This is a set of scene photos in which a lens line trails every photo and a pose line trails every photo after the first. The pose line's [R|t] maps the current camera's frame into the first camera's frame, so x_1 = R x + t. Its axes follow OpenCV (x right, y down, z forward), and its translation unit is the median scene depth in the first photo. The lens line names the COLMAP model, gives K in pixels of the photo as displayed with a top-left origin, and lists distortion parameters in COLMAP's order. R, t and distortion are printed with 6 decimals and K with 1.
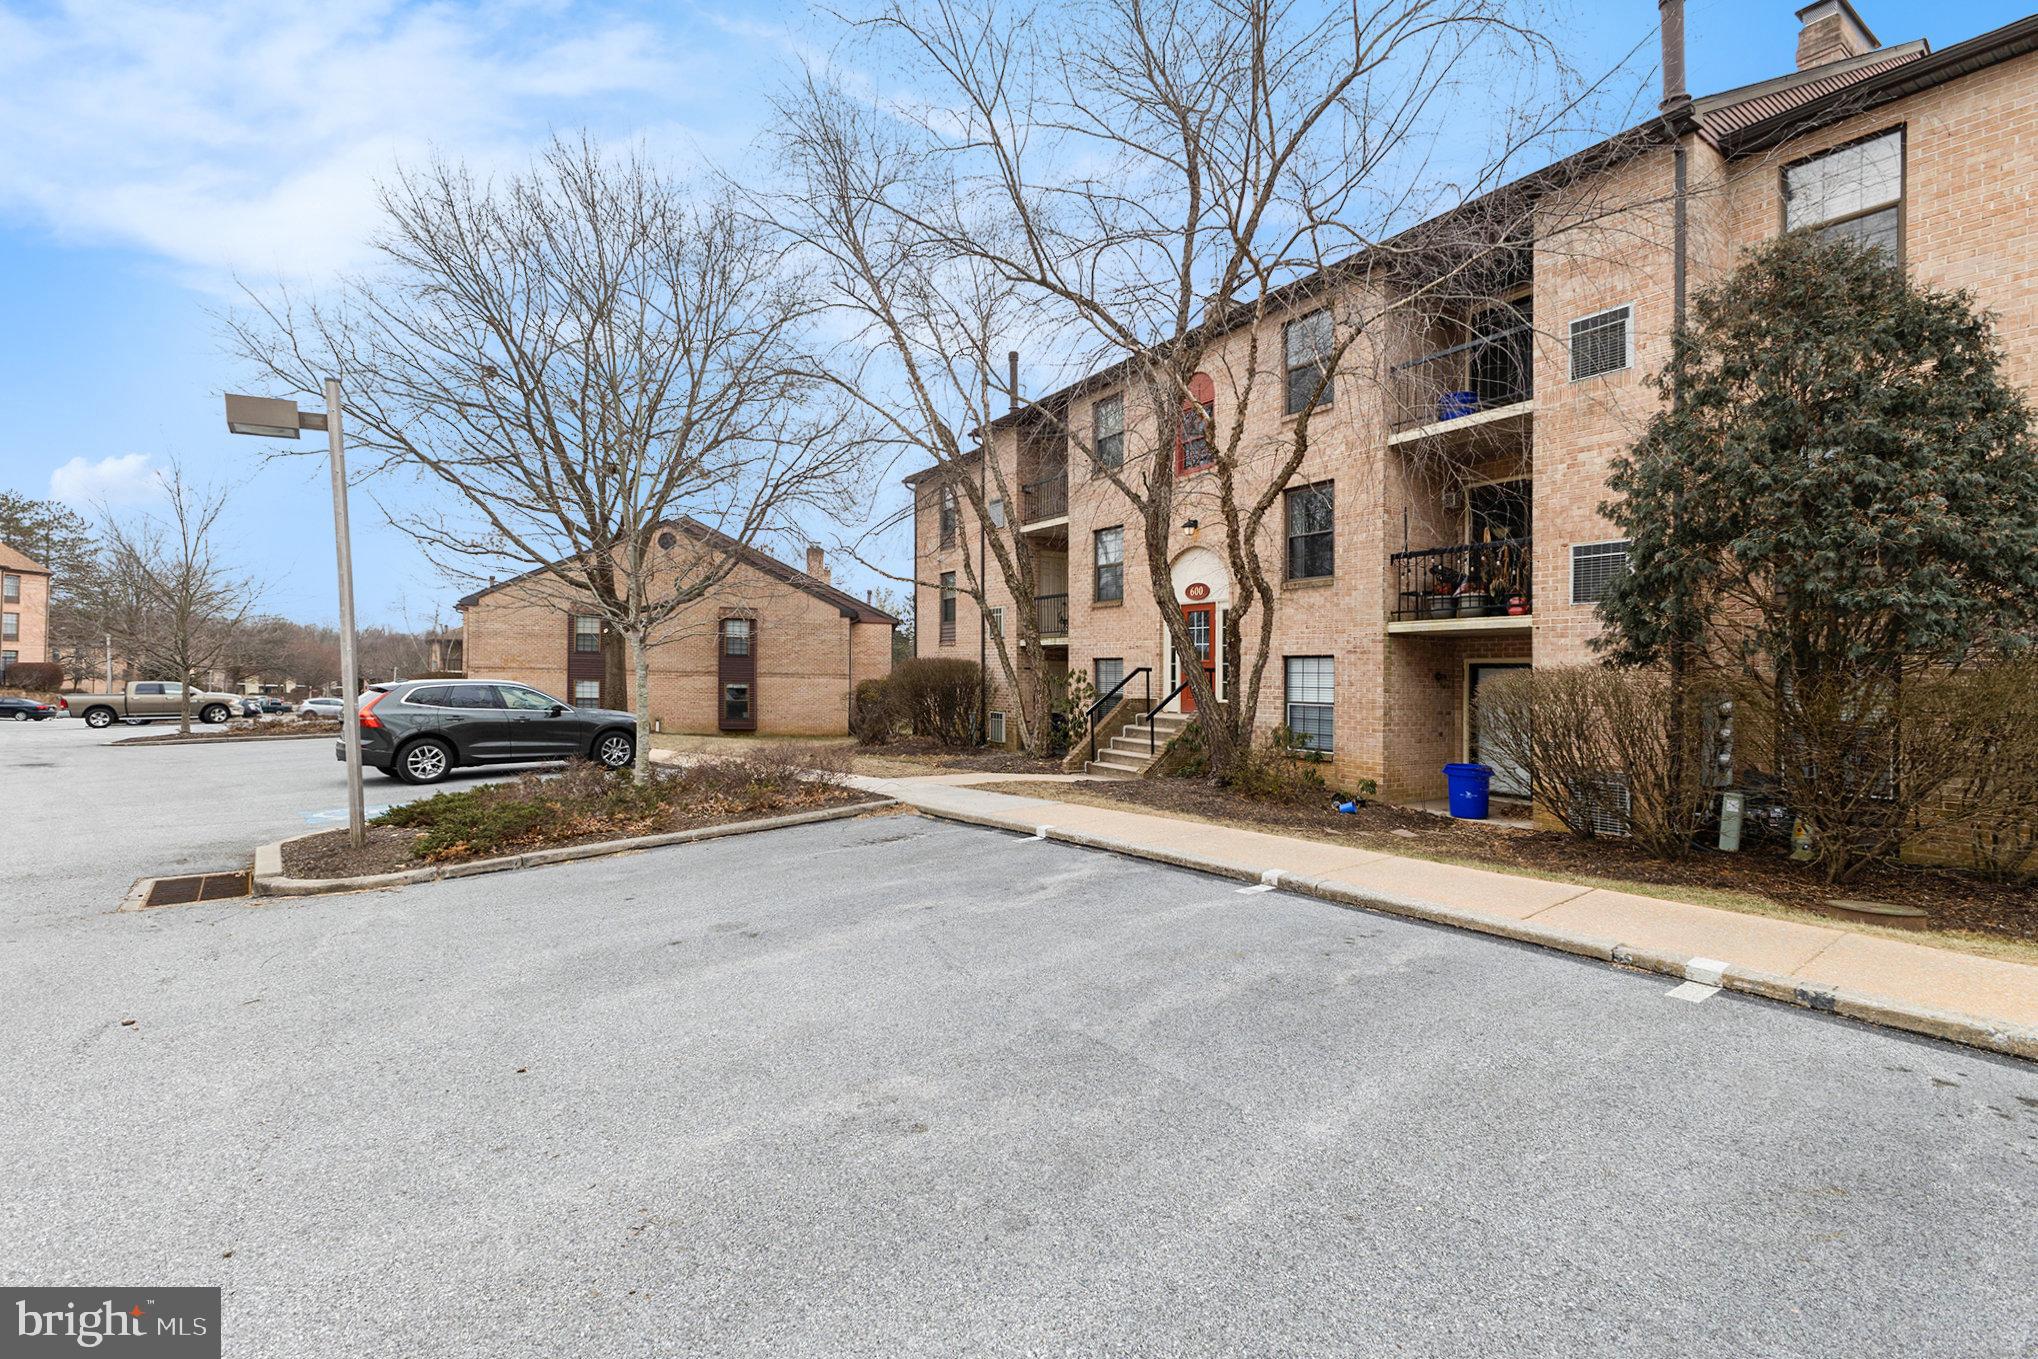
lens RADIAL K [[897.8, 0, 1012.6], [0, 897.8, 673.4], [0, 0, 1]] dist [0.000963, 0.000130]
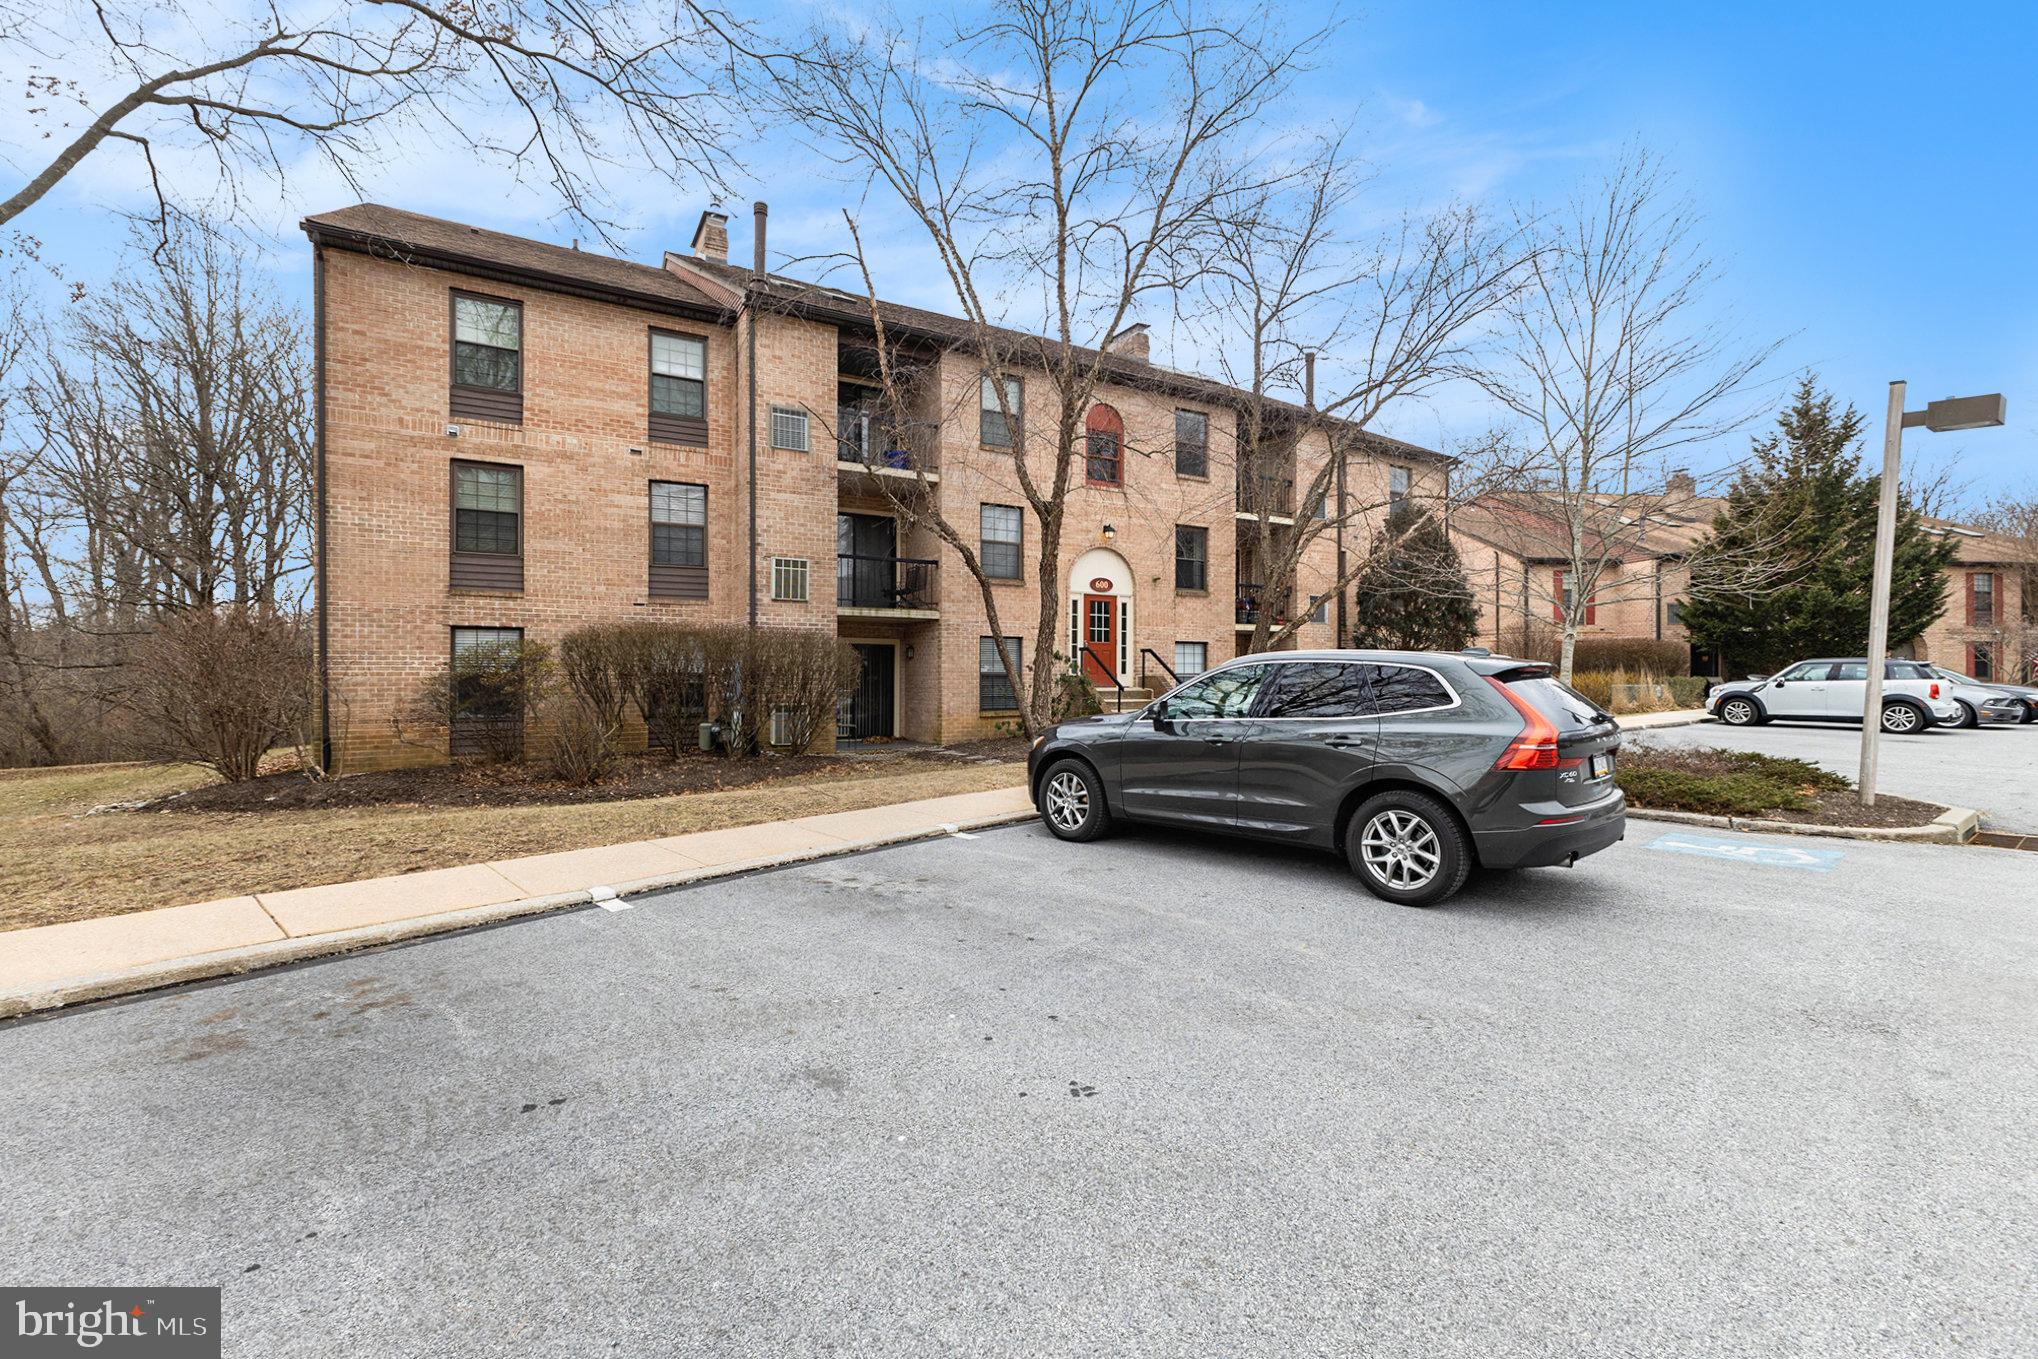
lens RADIAL K [[897.8, 0, 1012.6], [0, 897.8, 673.4], [0, 0, 1]] dist [0.000963, 0.000130]
pose [[0.036276, -0.010990, 0.999281, -1.000059], [-0.001553, 0.999938, 0.011054, 0.012818], [-0.999341, -0.001953, 0.036257, 1.087992]]
